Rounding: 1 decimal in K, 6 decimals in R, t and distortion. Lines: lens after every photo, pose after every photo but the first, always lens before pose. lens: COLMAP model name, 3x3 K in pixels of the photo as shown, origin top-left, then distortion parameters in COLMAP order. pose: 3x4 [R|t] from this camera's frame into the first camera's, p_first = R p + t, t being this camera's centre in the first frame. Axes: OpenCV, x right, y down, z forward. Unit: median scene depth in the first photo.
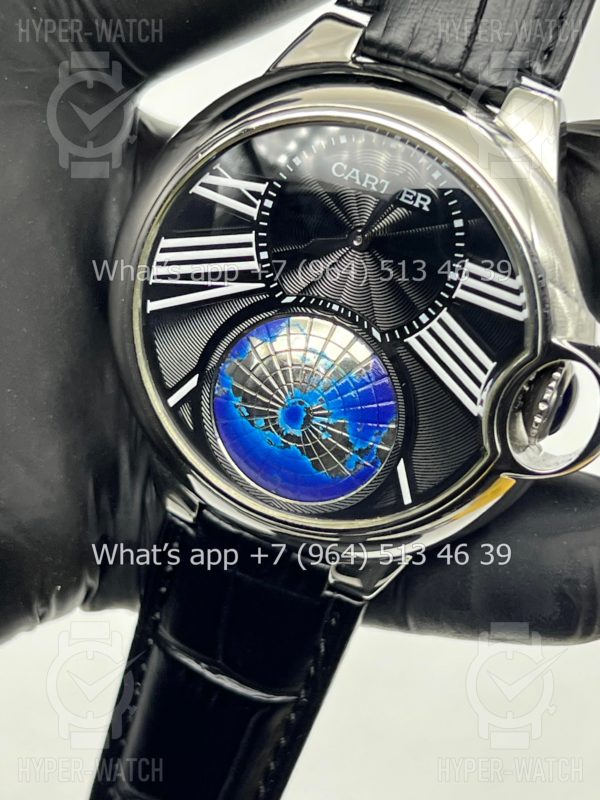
lens RADIAL K [[1935.8, 0, 300.0], [0, 1935.8, 400.0], [0, 0, 1]] dist [0.333333, -0.192172]
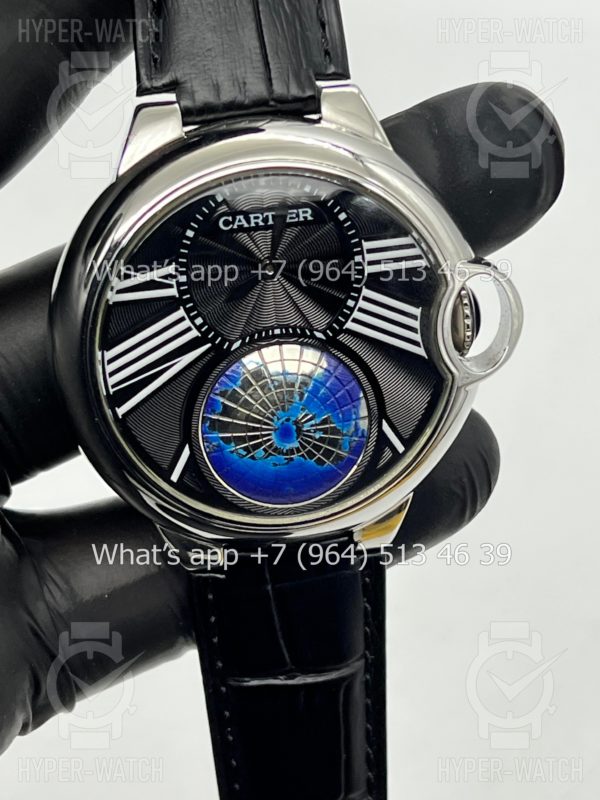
lens RADIAL K [[1935.8, 0, 300.0], [0, 1935.8, 400.0], [0, 0, 1]] dist [0.333333, -0.192172]
pose [[0.823096, -0.481848, 0.300559, -0.330705], [0.473374, 0.874506, 0.105626, -0.125764], [-0.313736, 0.055337, 0.947896, -0.081996]]
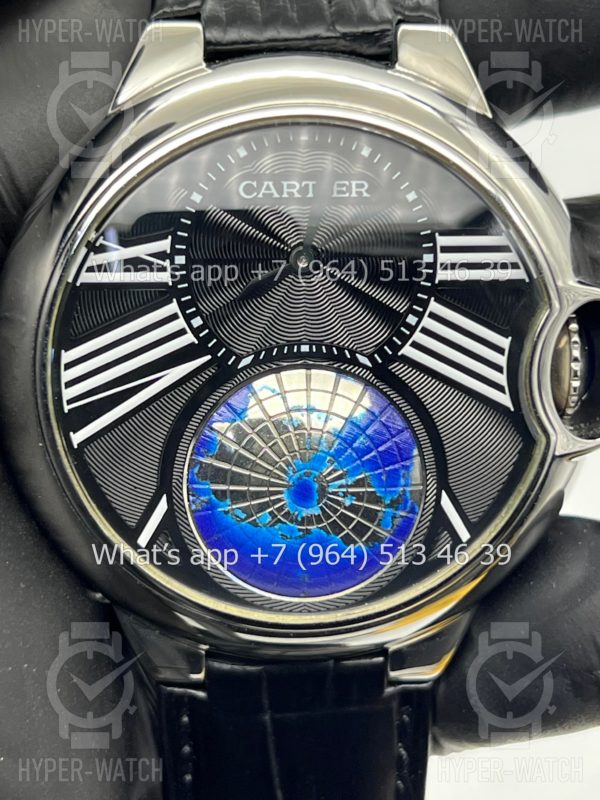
lens RADIAL K [[1935.8, 0, 300.0], [0, 1935.8, 400.0], [0, 0, 1]] dist [0.333333, -0.192172]
pose [[0.886466, -0.363559, 0.286362, -0.223378], [0.385226, 0.922578, -0.021225, -0.011140], [-0.256475, 0.129129, 0.957886, 0.221700]]
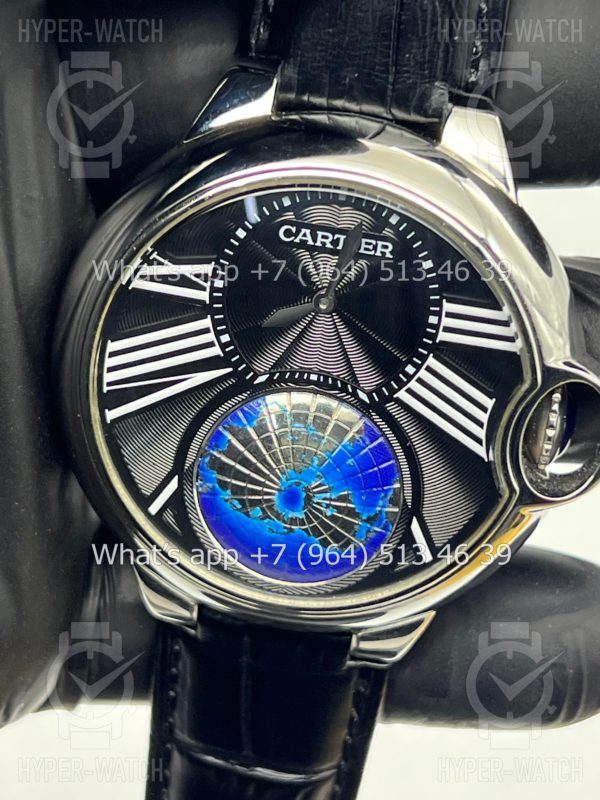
lens RADIAL K [[1935.8, 0, 300.0], [0, 1935.8, 400.0], [0, 0, 1]] dist [0.333333, -0.192172]
pose [[0.965985, -0.222855, 0.131179, -0.112197], [0.216091, 0.974280, 0.063896, -0.097478], [-0.142045, -0.033376, 0.989297, 0.077278]]
